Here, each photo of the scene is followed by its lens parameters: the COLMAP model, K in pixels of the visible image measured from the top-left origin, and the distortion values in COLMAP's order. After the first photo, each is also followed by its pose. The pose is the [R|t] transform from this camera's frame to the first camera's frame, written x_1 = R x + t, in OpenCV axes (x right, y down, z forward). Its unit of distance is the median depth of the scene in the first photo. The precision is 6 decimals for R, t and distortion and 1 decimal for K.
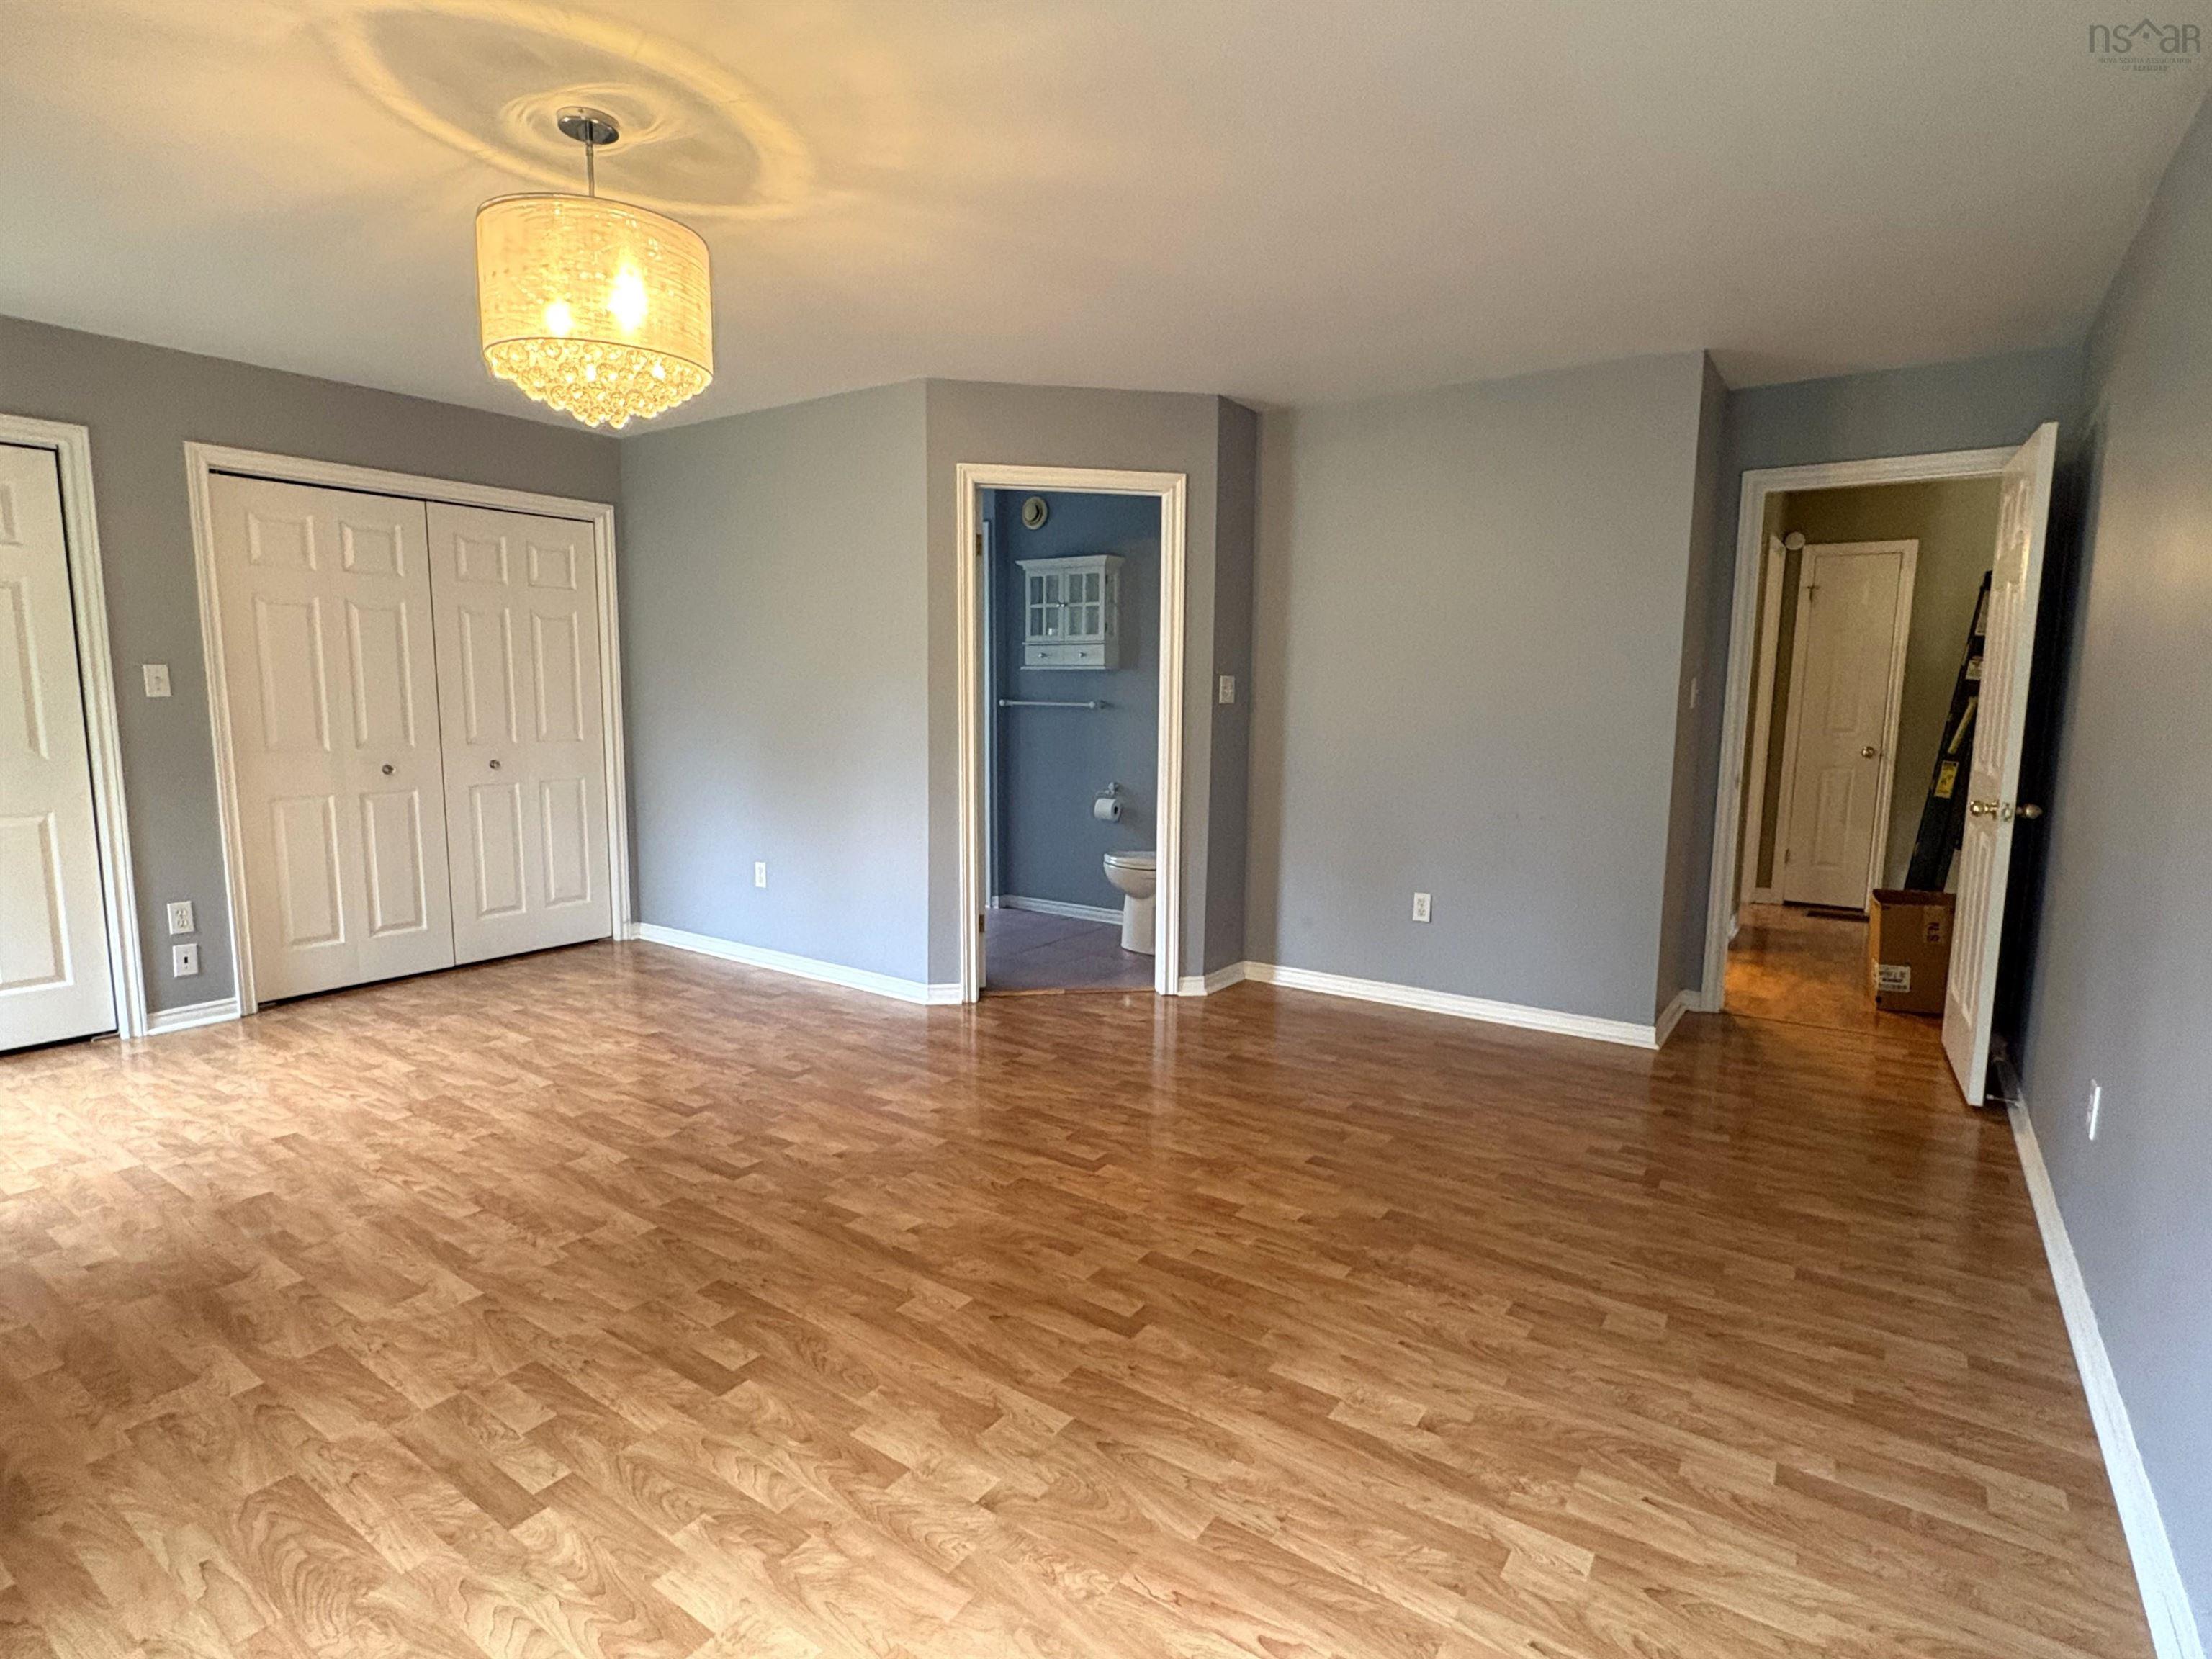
lens RADIAL K [[1134.9, 0, 1106.7], [0, 1134.9, 832.4], [0, 0, 1]] dist [-0.002021, -0.000973]
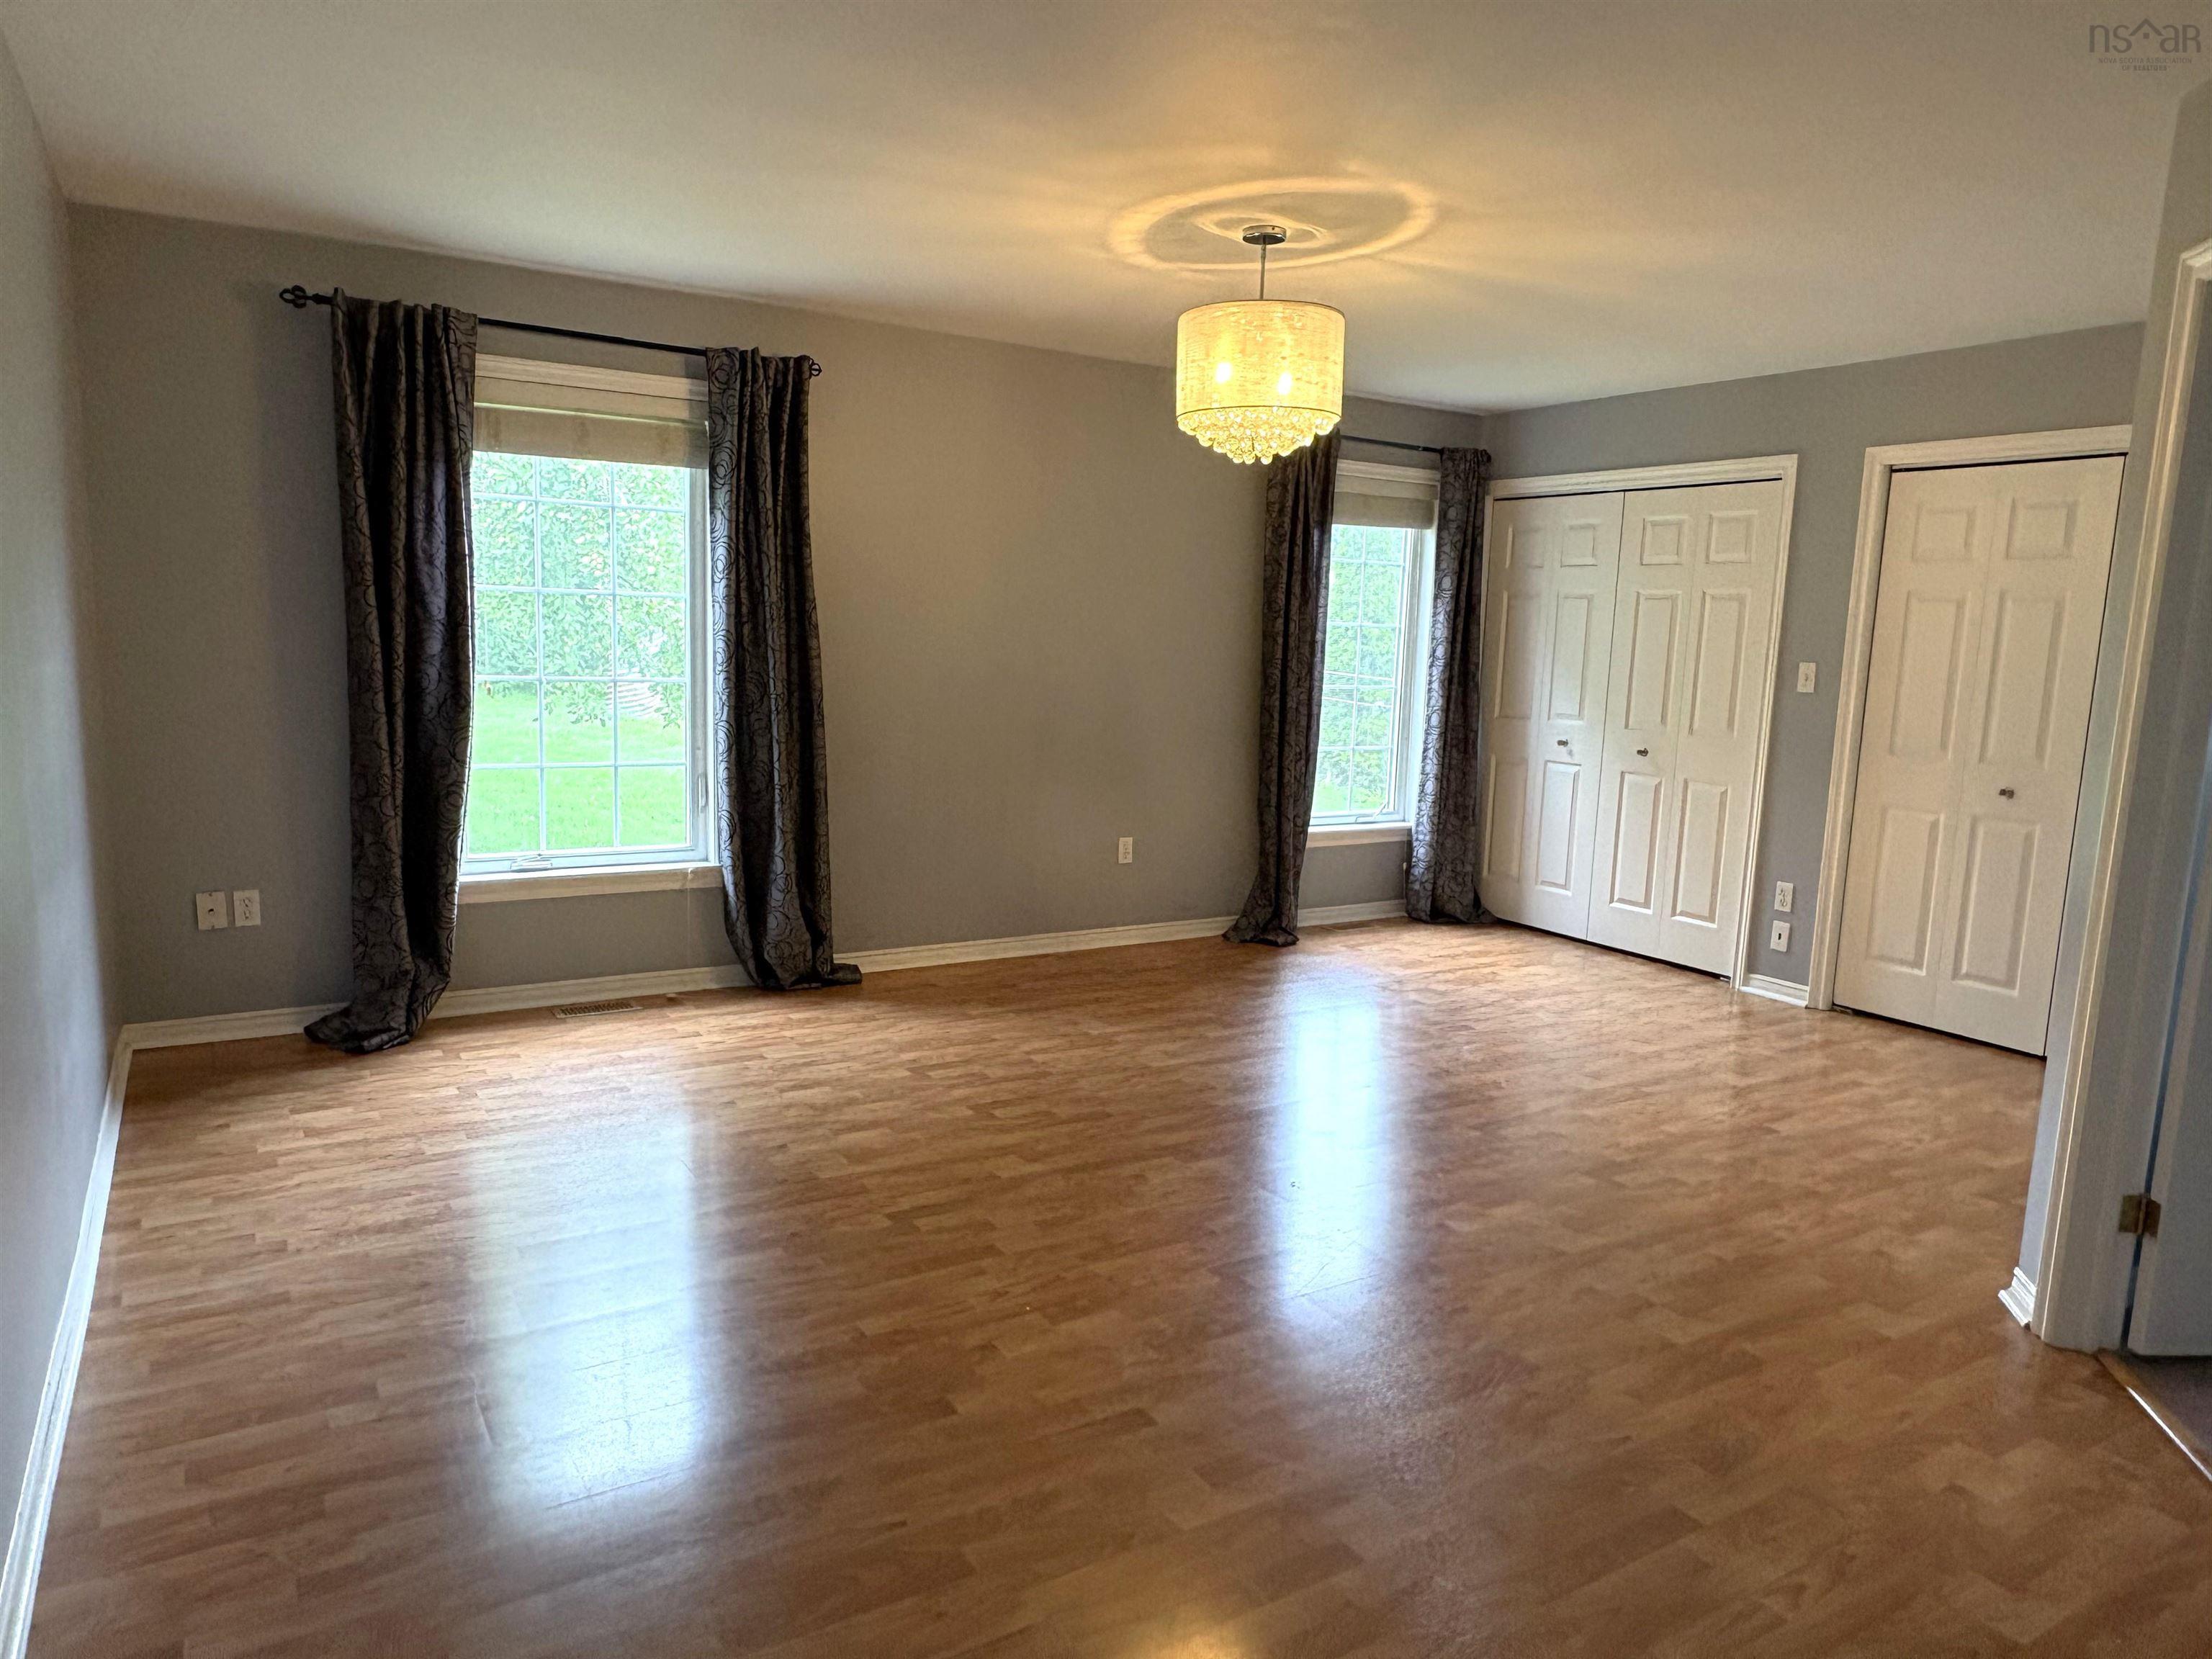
lens RADIAL K [[1451.1, 0, 1106.0], [0, 1451.1, 829.5], [0, 0, 1]] dist [0.002181, 0.001531]
pose [[-0.406087, 0.105371, -0.907739, 1.080554], [-0.154498, 0.971114, 0.181844, -0.216566], [0.900680, 0.214088, -0.378077, 1.458830]]
